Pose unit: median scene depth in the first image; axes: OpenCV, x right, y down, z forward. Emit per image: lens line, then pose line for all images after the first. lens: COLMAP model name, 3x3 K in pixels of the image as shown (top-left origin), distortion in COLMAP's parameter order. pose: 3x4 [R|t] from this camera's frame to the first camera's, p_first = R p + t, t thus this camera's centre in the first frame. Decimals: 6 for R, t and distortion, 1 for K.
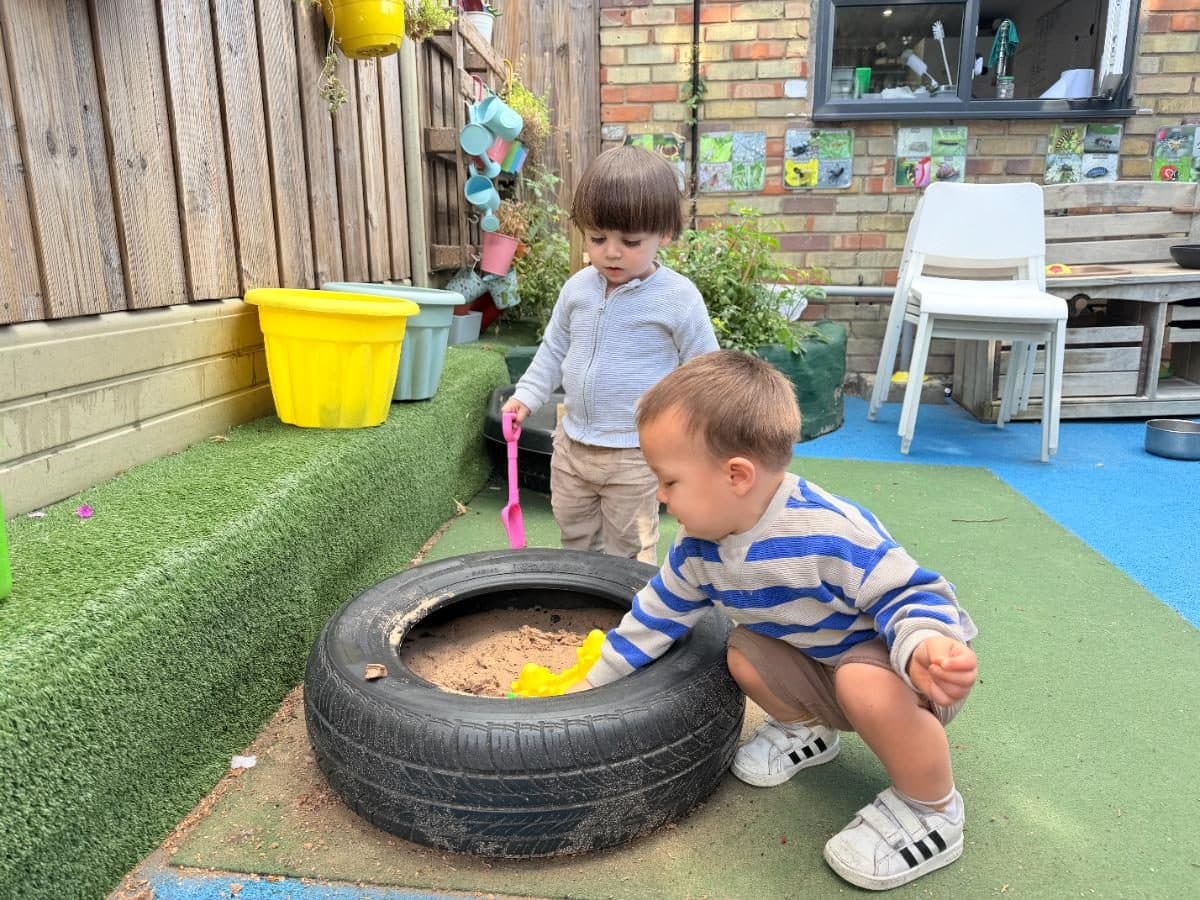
lens RADIAL K [[861.0, 0, 600.0], [0, 861.0, 450.0], [0, 0, 1]] dist [0.005700, -0.035295]
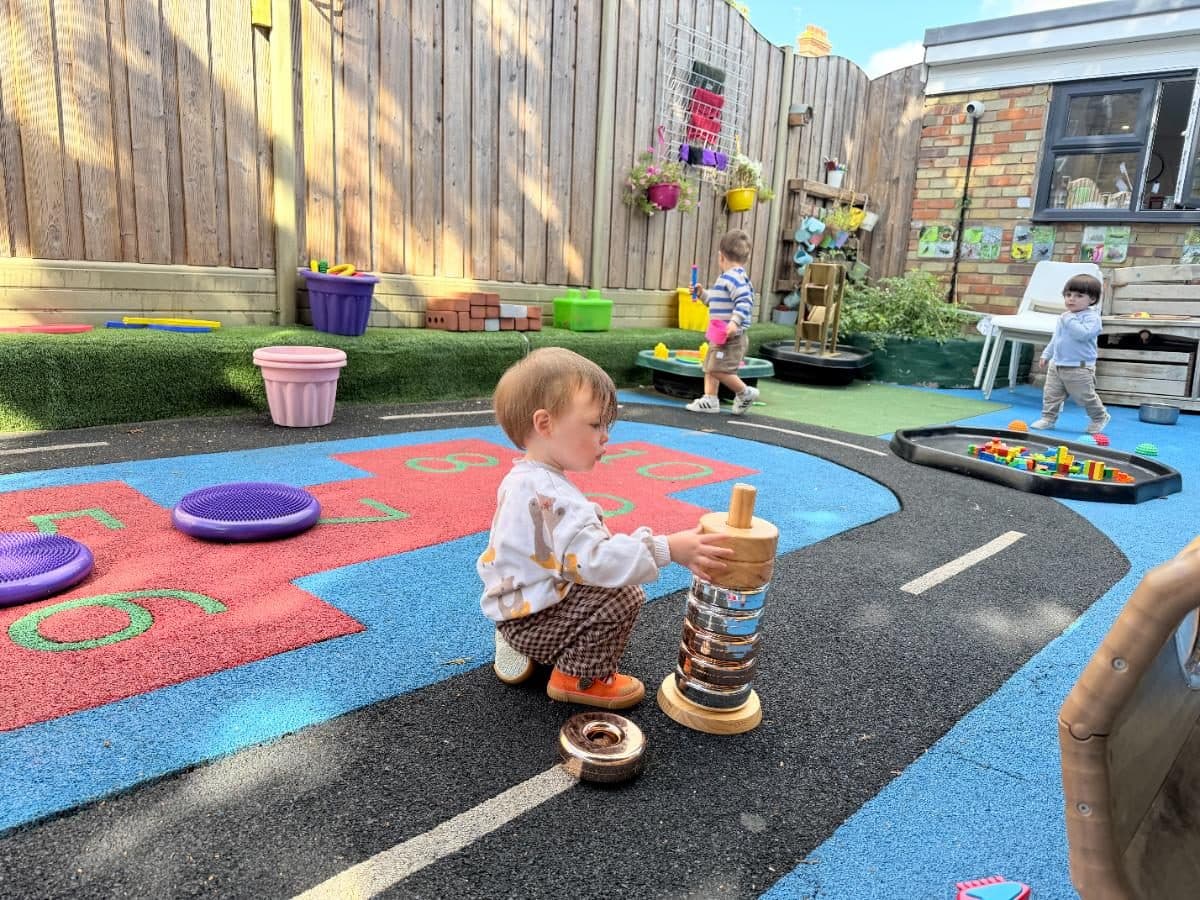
lens RADIAL K [[861.0, 0, 600.0], [0, 861.0, 450.0], [0, 0, 1]] dist [0.005700, -0.035295]
pose [[0.799224, 0.167881, -0.577110, 0.621546], [-0.191137, 0.981344, 0.020771, 0.188687], [0.569831, 0.093706, 0.816402, -0.828731]]
